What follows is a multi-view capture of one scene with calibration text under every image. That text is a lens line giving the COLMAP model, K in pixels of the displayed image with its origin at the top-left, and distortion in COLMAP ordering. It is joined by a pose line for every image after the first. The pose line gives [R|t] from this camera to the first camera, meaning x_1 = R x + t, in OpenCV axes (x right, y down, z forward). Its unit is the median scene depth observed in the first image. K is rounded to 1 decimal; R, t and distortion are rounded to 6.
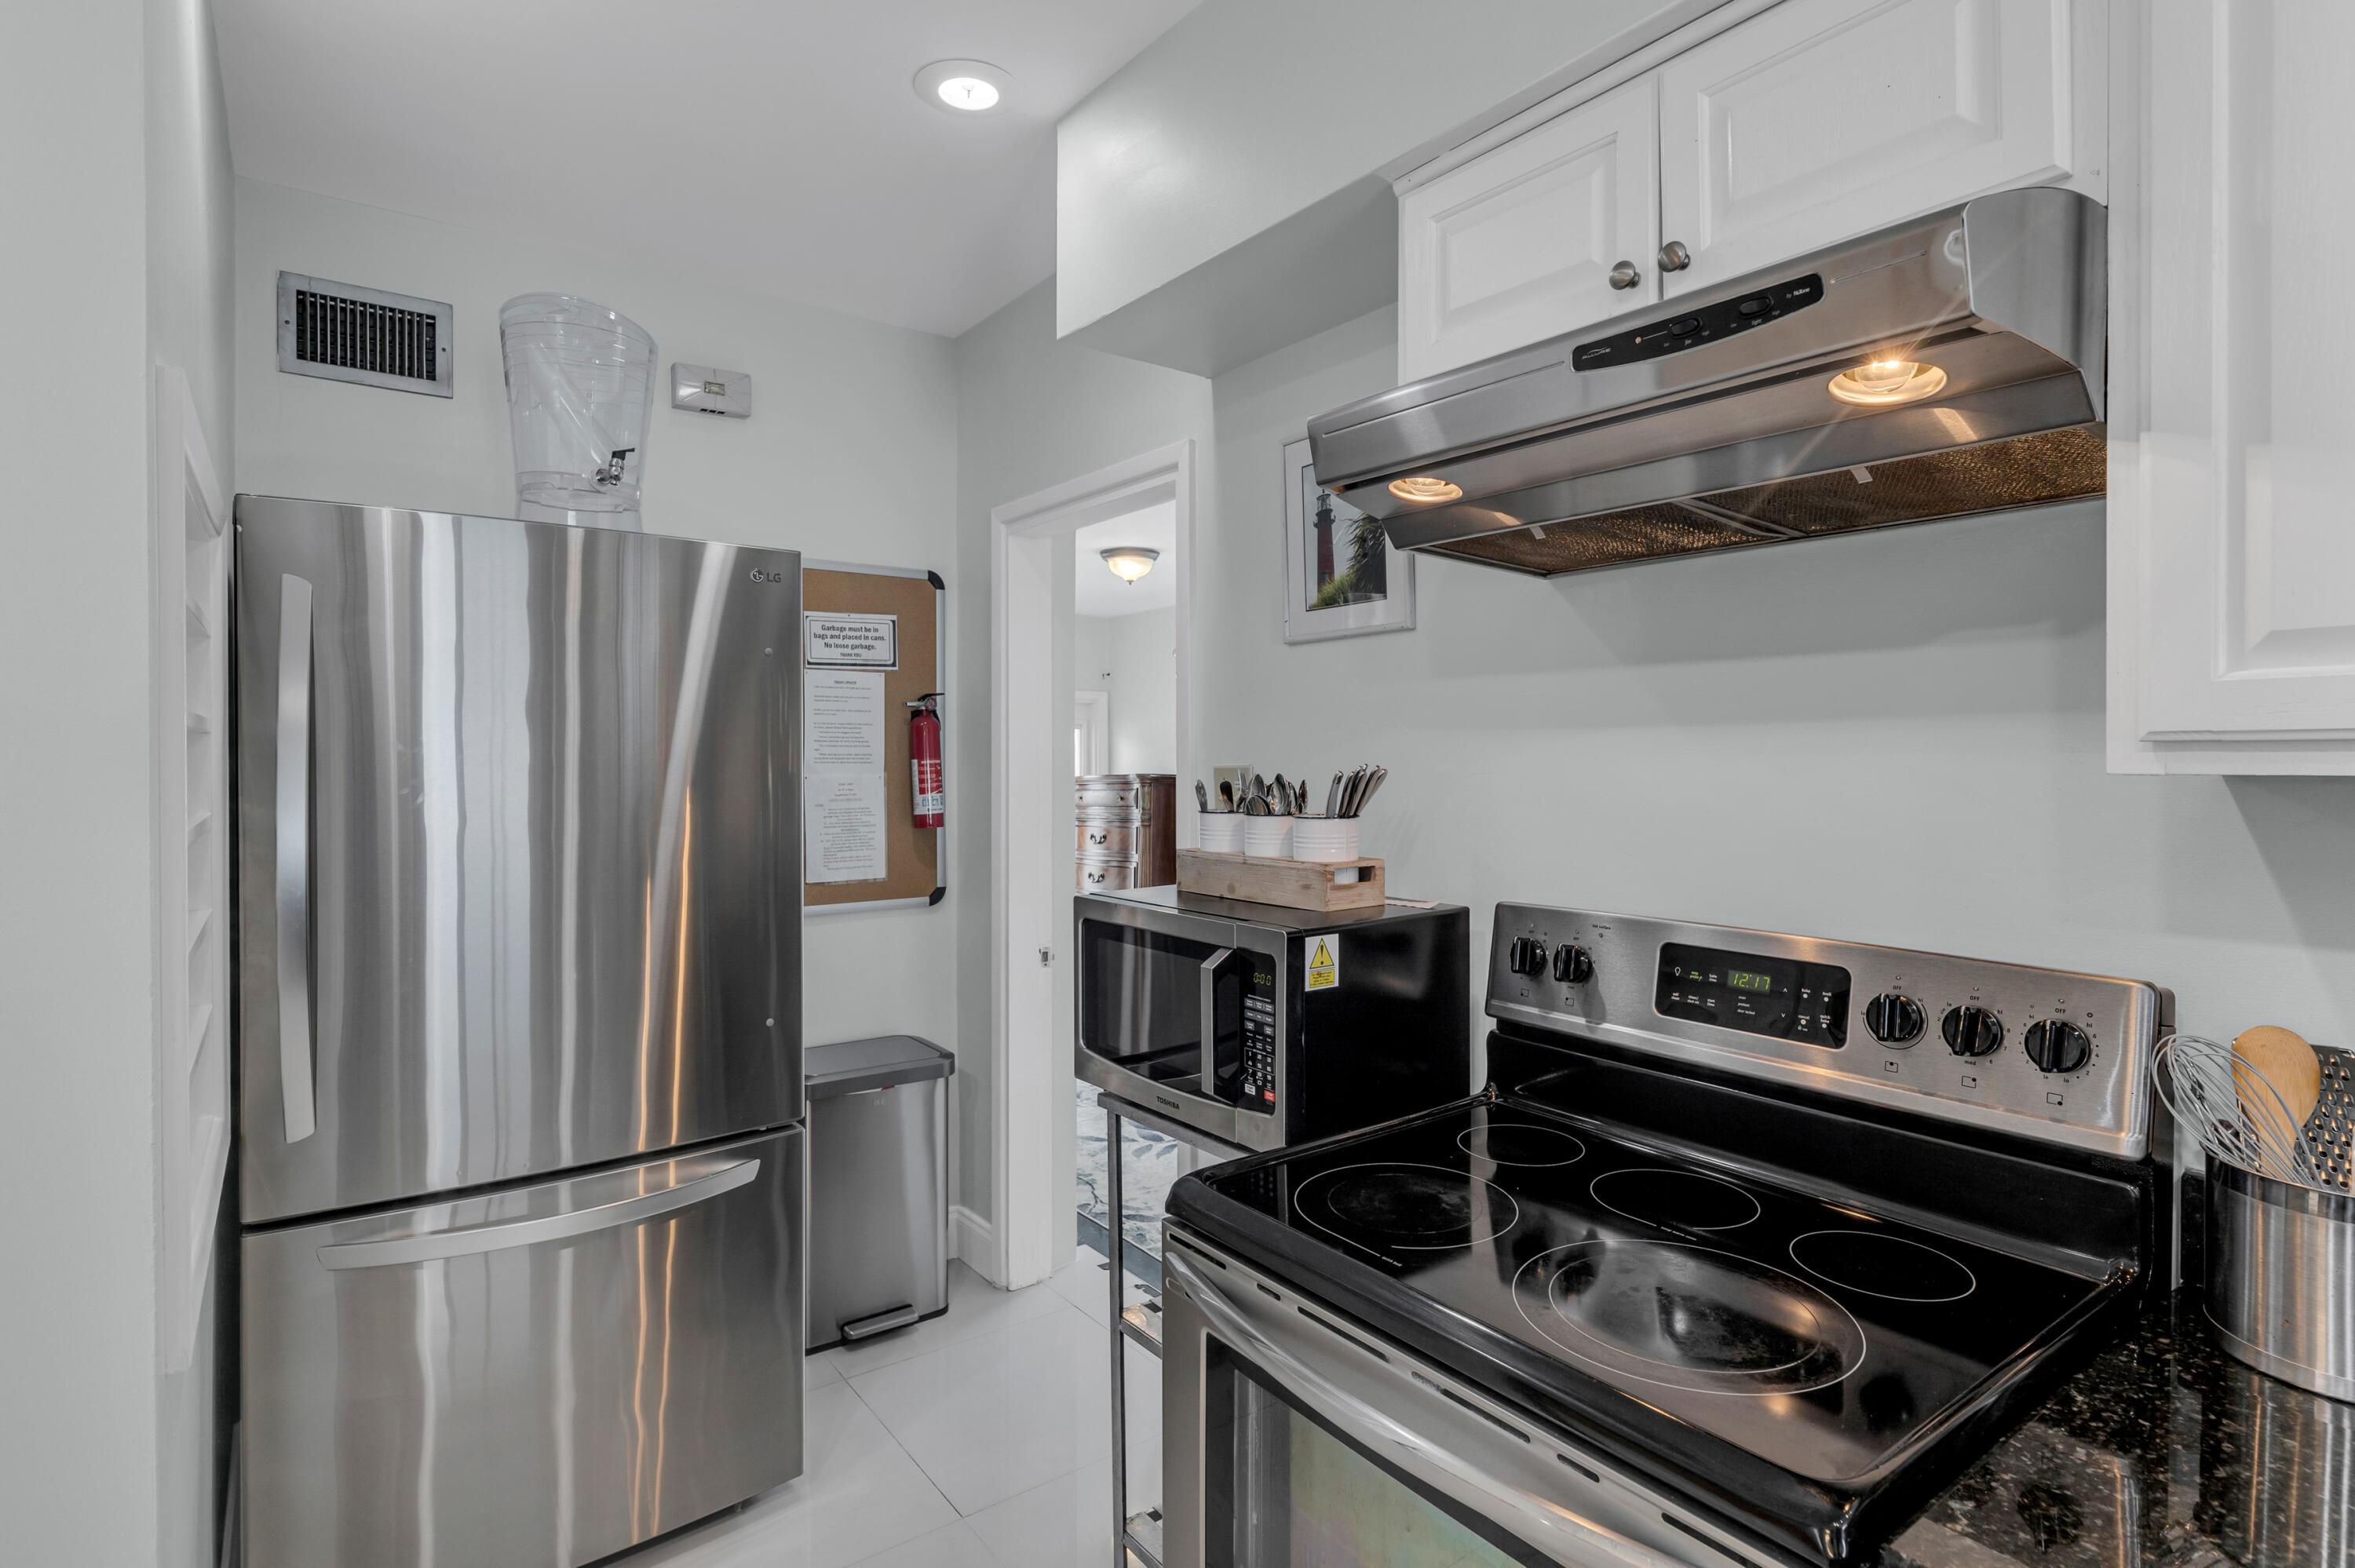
lens RADIAL K [[1192.6, 0, 1175.9], [0, 1192.6, 778.8], [0, 0, 1]] dist [-0.001344, 0.000065]
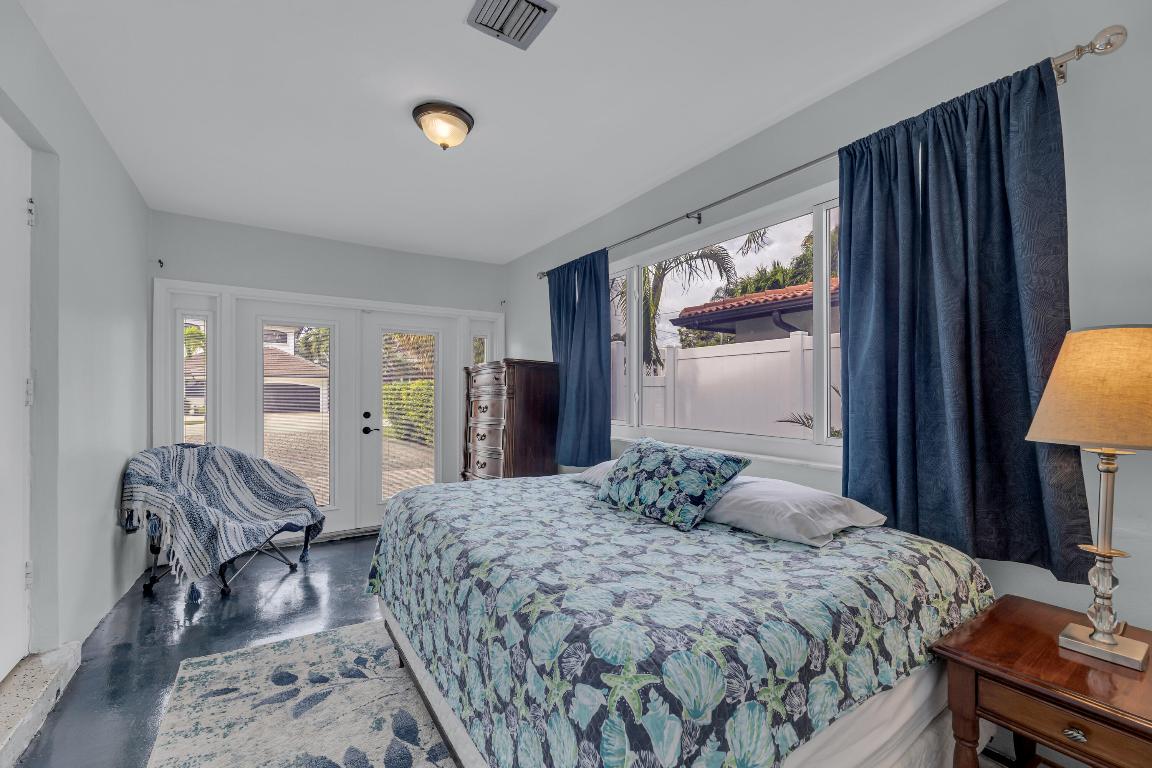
lens RADIAL K [[470.3, 0, 577.1], [0, 470.3, 382.9], [0, 0, 1]] dist [-0.001149, 0.000029]
pose [[0.998281, 0.003962, -0.058483, 0.348070], [-0.006153, 0.999284, -0.037323, 0.184932], [0.058293, 0.037618, 0.997590, 2.088188]]
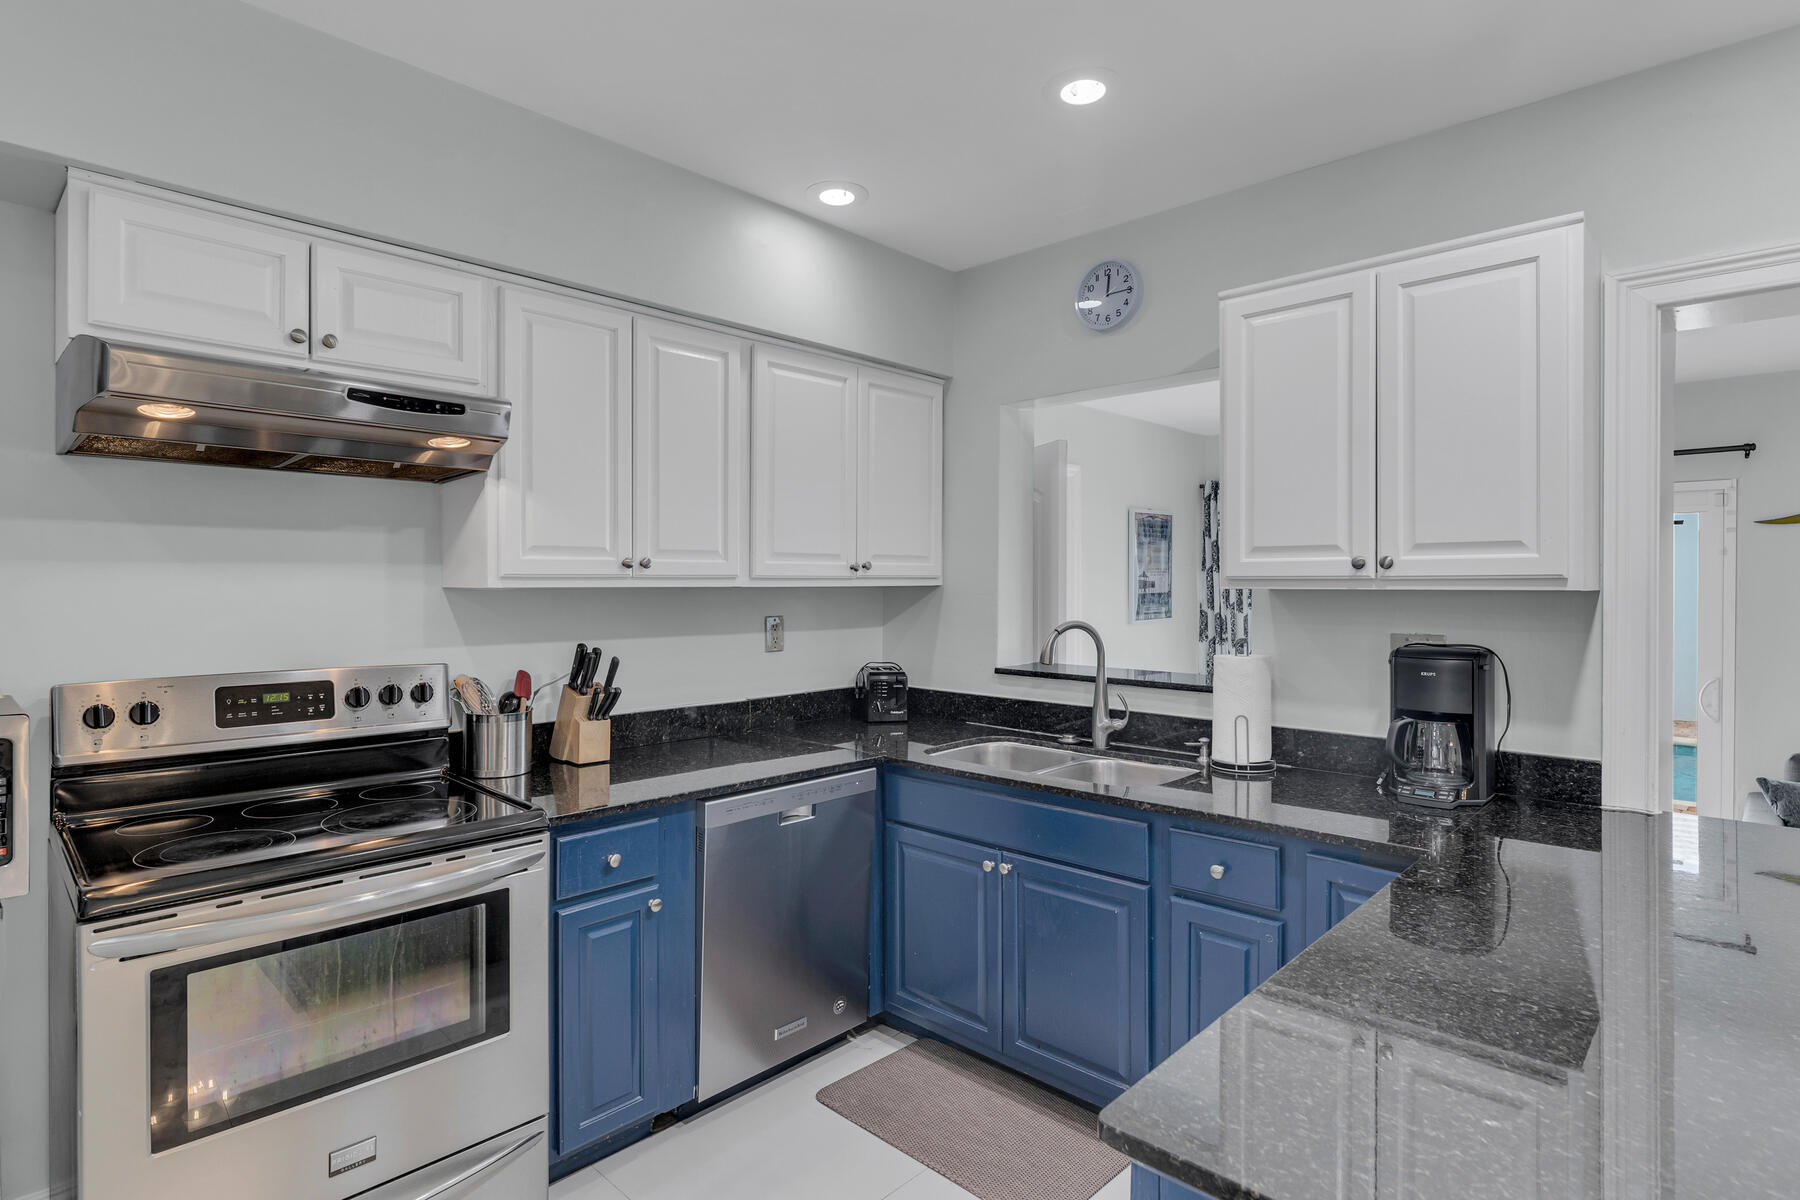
lens RADIAL K [[924.4, 0, 890.2], [0, 924.4, 589.0], [0, 0, 1]] dist [-0.003946, -0.000646]
pose [[-0.169256, -0.004604, 0.985561, -1.003783], [0.017264, 0.999822, 0.007635, -0.000249], [-0.985421, 0.018307, -0.169146, 0.234136]]
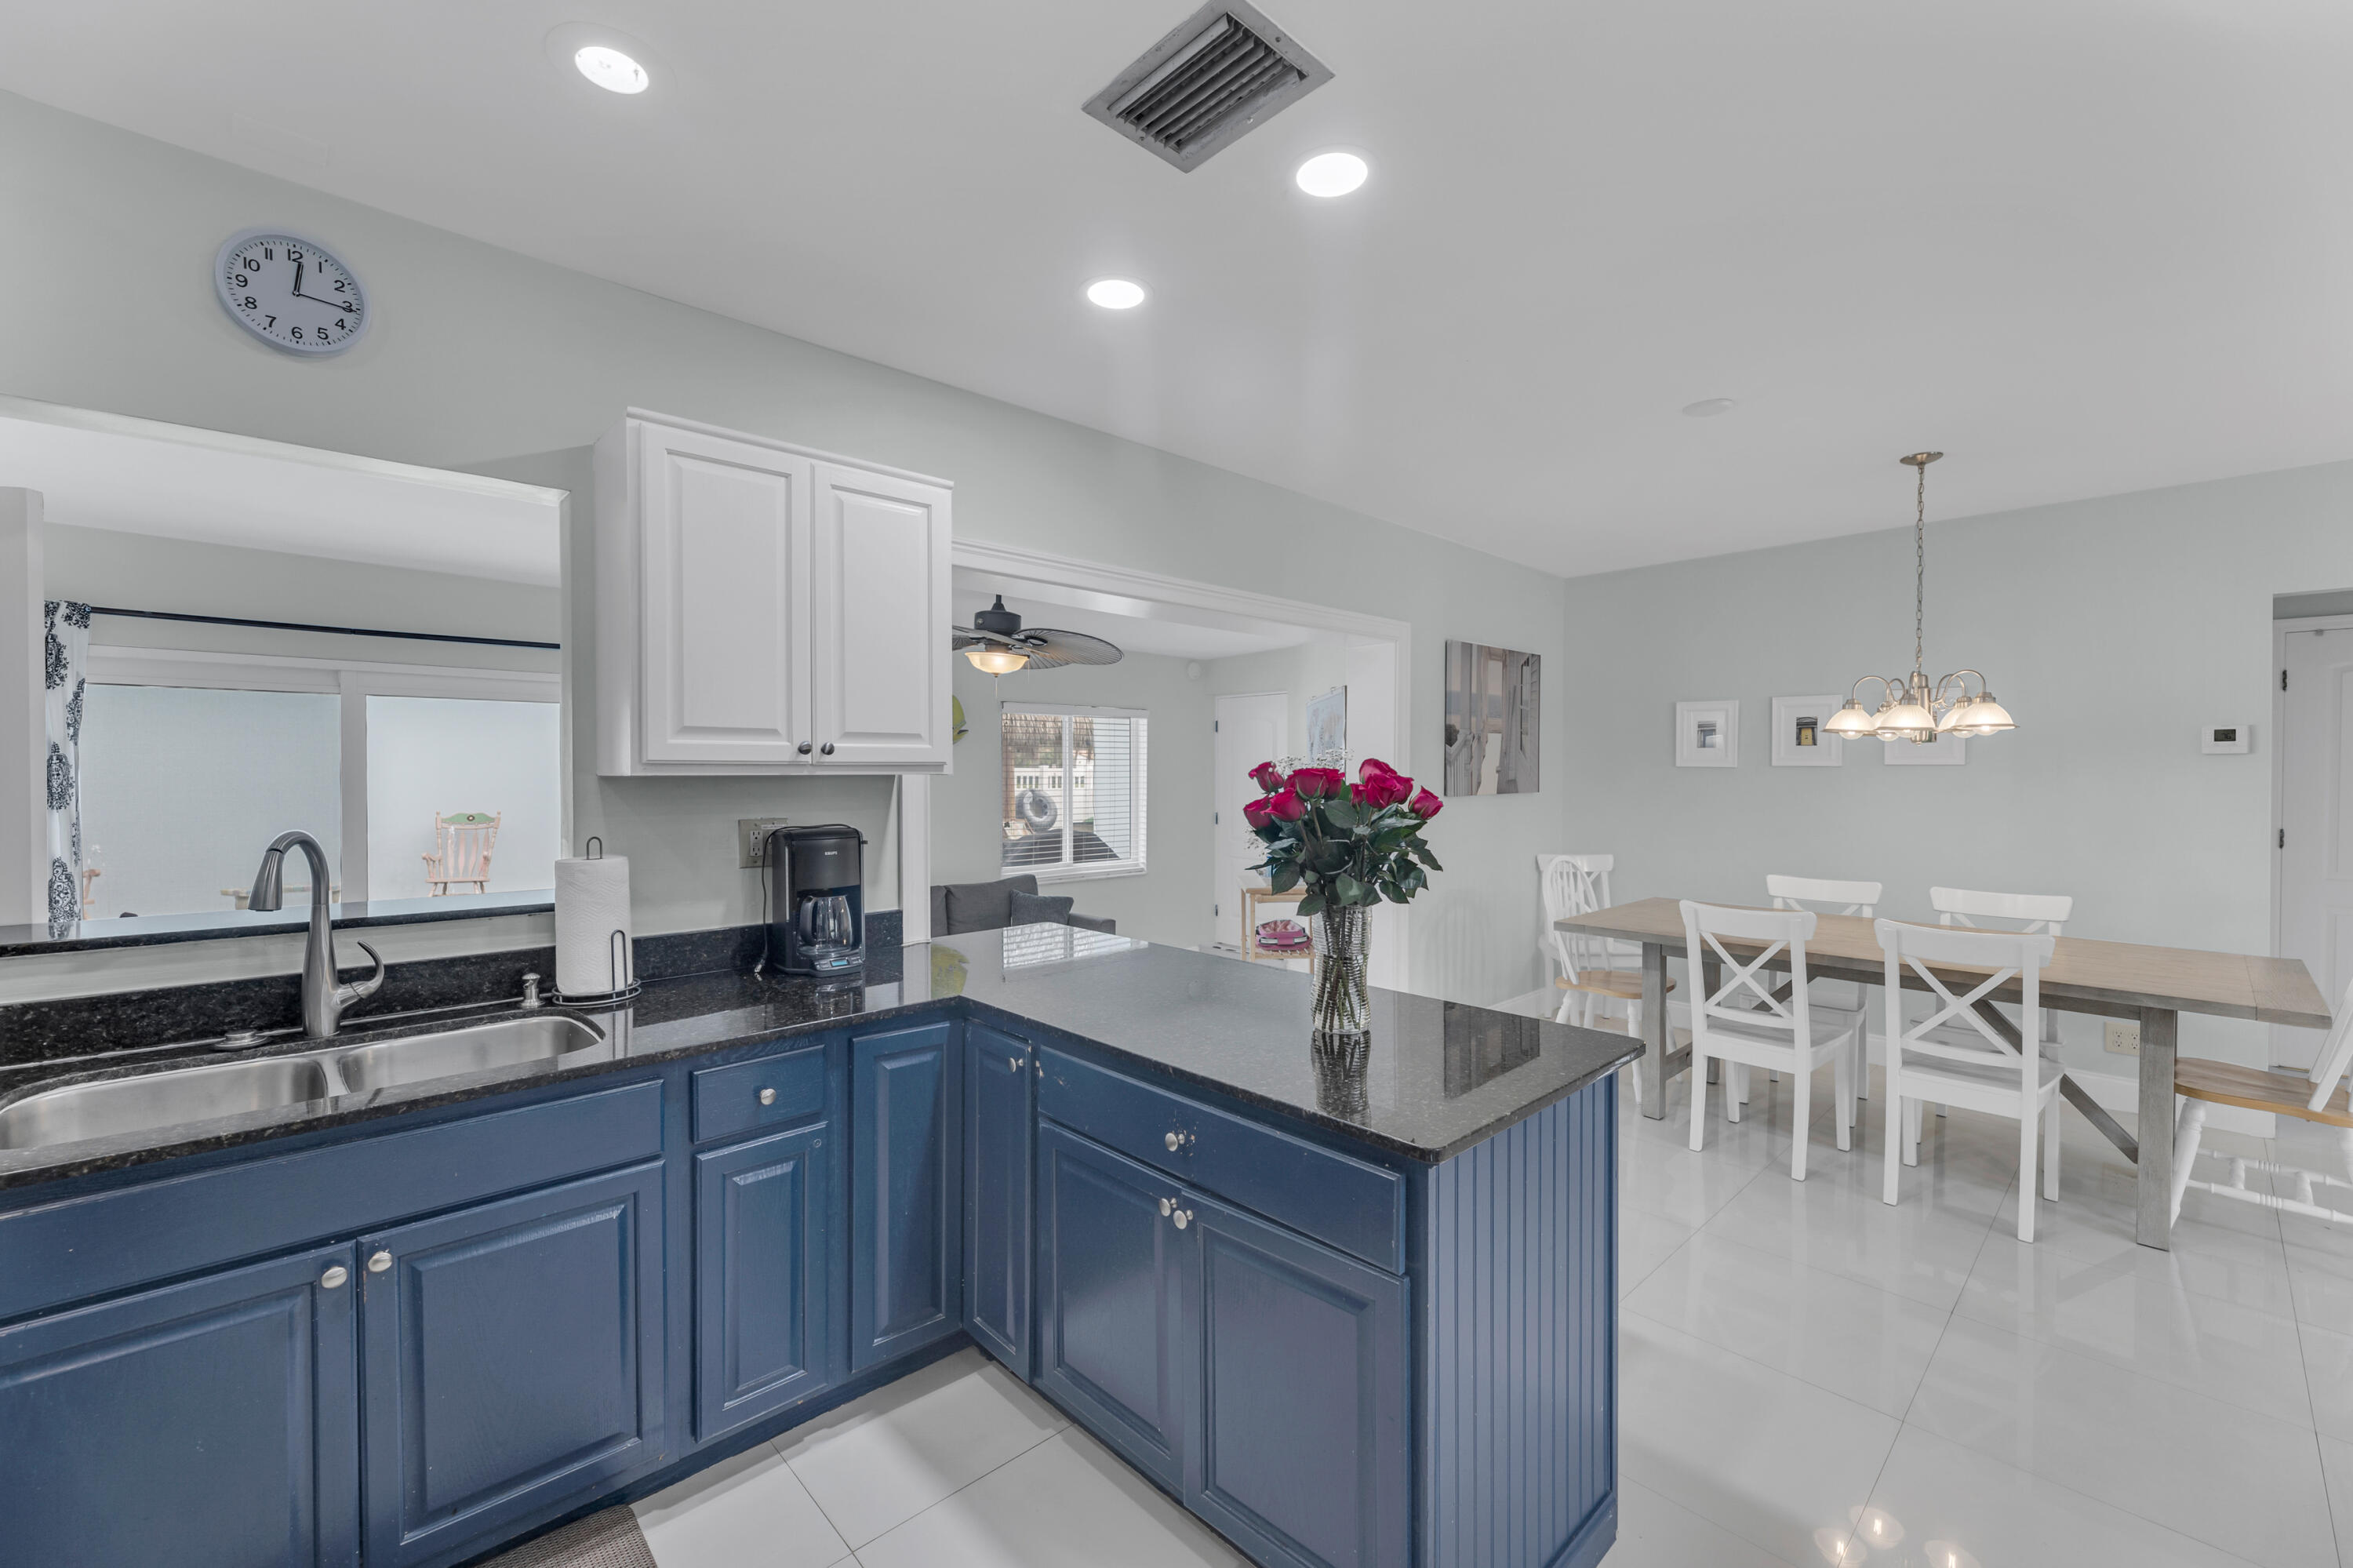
lens RADIAL K [[960.6, 0, 1168.0], [0, 960.6, 784.8], [0, 0, 1]] dist [-0.002327, 0.000159]
pose [[-0.993401, 0.002292, -0.114667, -0.188037], [-0.001474, 0.999463, 0.032744, -0.009858], [0.114680, 0.032697, -0.992864, 0.770680]]
